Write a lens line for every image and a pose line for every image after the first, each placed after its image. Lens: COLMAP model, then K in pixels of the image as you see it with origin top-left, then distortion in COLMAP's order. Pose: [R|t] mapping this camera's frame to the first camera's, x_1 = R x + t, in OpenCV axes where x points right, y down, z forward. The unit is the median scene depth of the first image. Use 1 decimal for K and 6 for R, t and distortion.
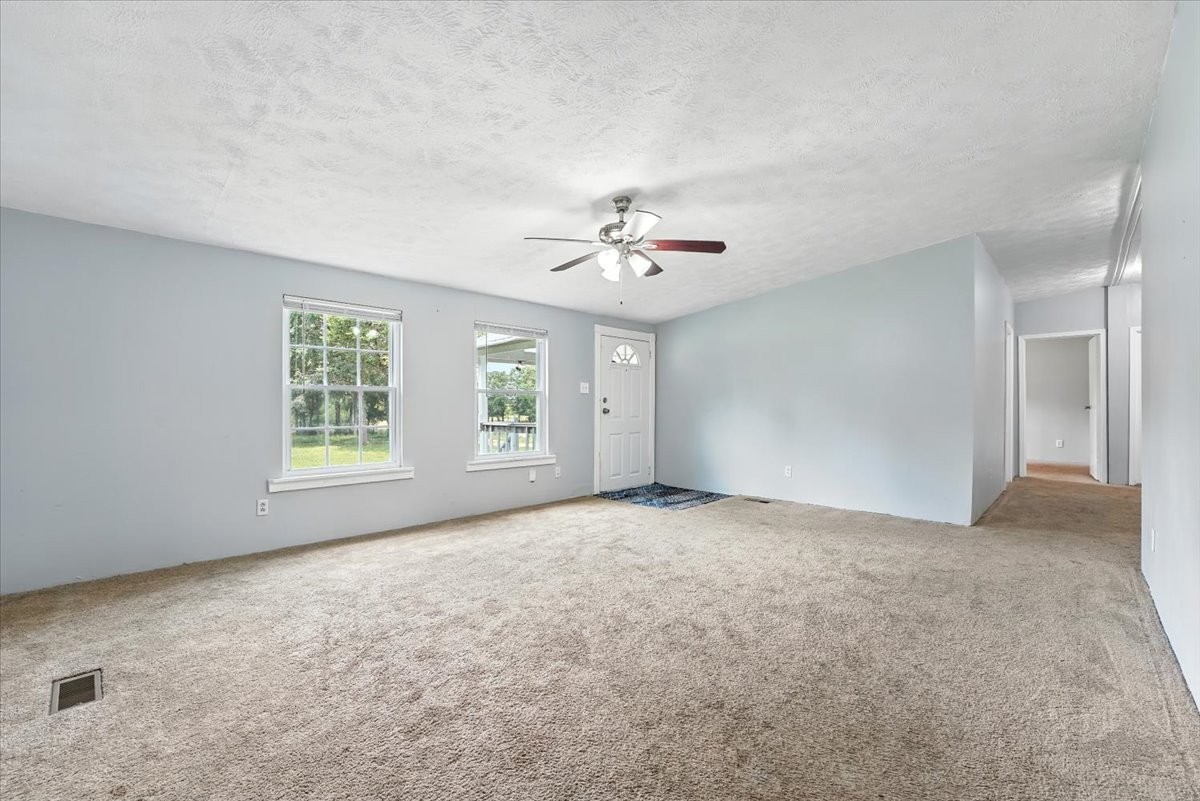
lens RADIAL K [[478.5, 0, 593.9], [0, 478.5, 405.3], [0, 0, 1]] dist [-0.020655, -0.007210]
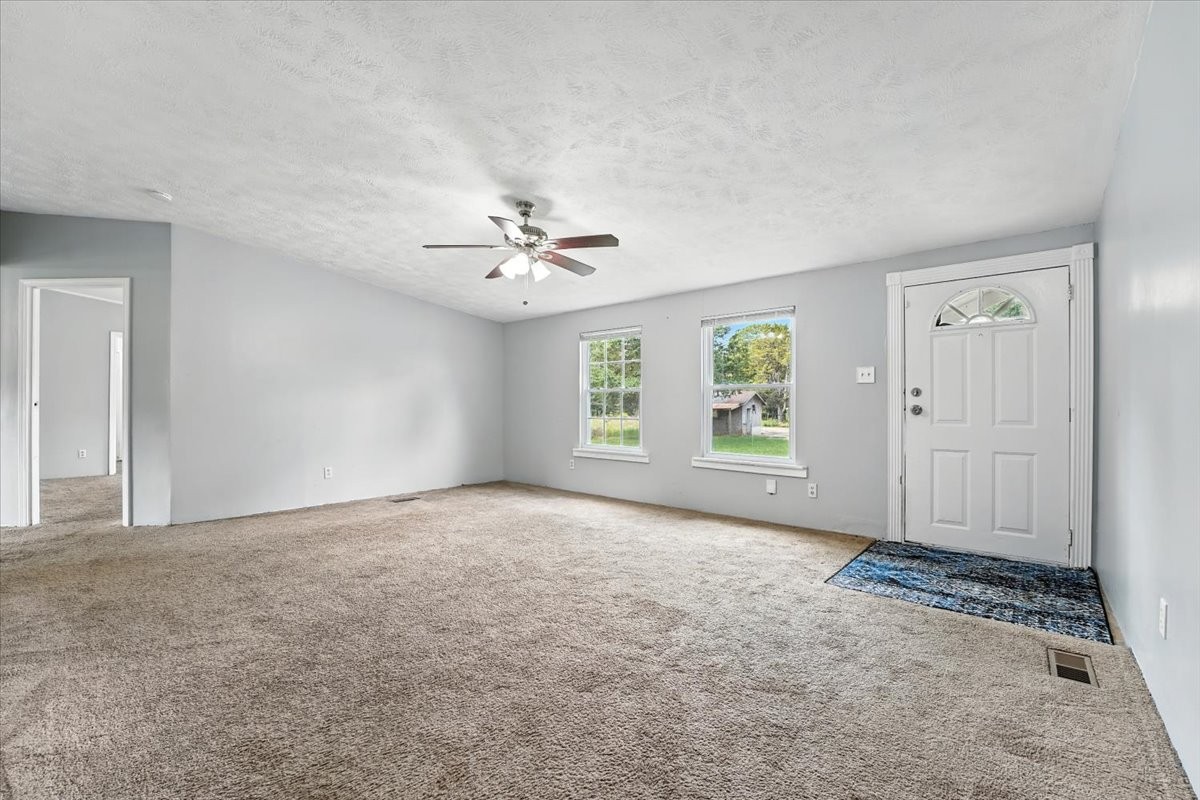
lens RADIAL K [[504.8, 0, 598.7], [0, 504.8, 403.0], [0, 0, 1]] dist [-0.018386, 0.000390]
pose [[0.084790, 0.002114, -0.996397, 1.984421], [0.009233, 0.999953, 0.002907, -0.008239], [0.996356, -0.009446, 0.084766, 1.747138]]
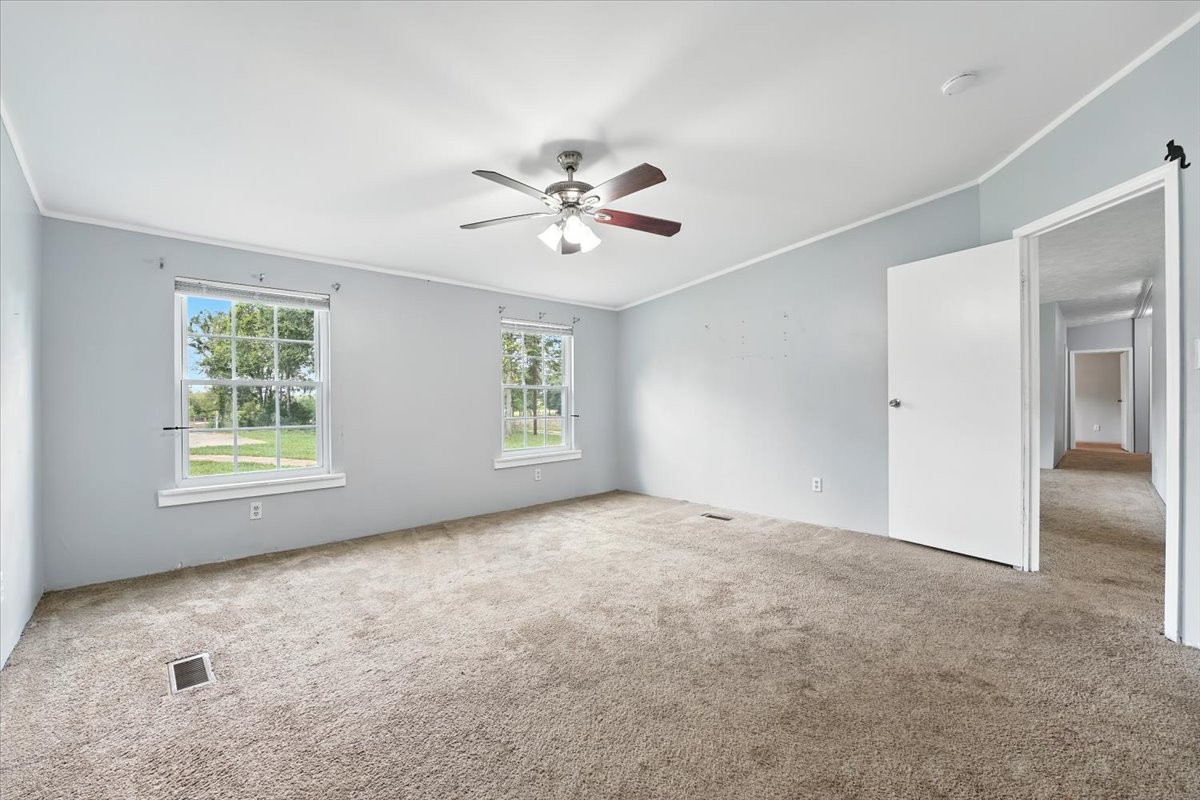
lens RADIAL K [[504.8, 0, 598.7], [0, 504.8, 403.0], [0, 0, 1]] dist [-0.018386, 0.000390]
pose [[0.999911, -0.007312, 0.011129, -0.059519], [0.007275, 0.999968, 0.003318, -0.000572], [-0.011153, -0.003237, 0.999933, -0.054313]]
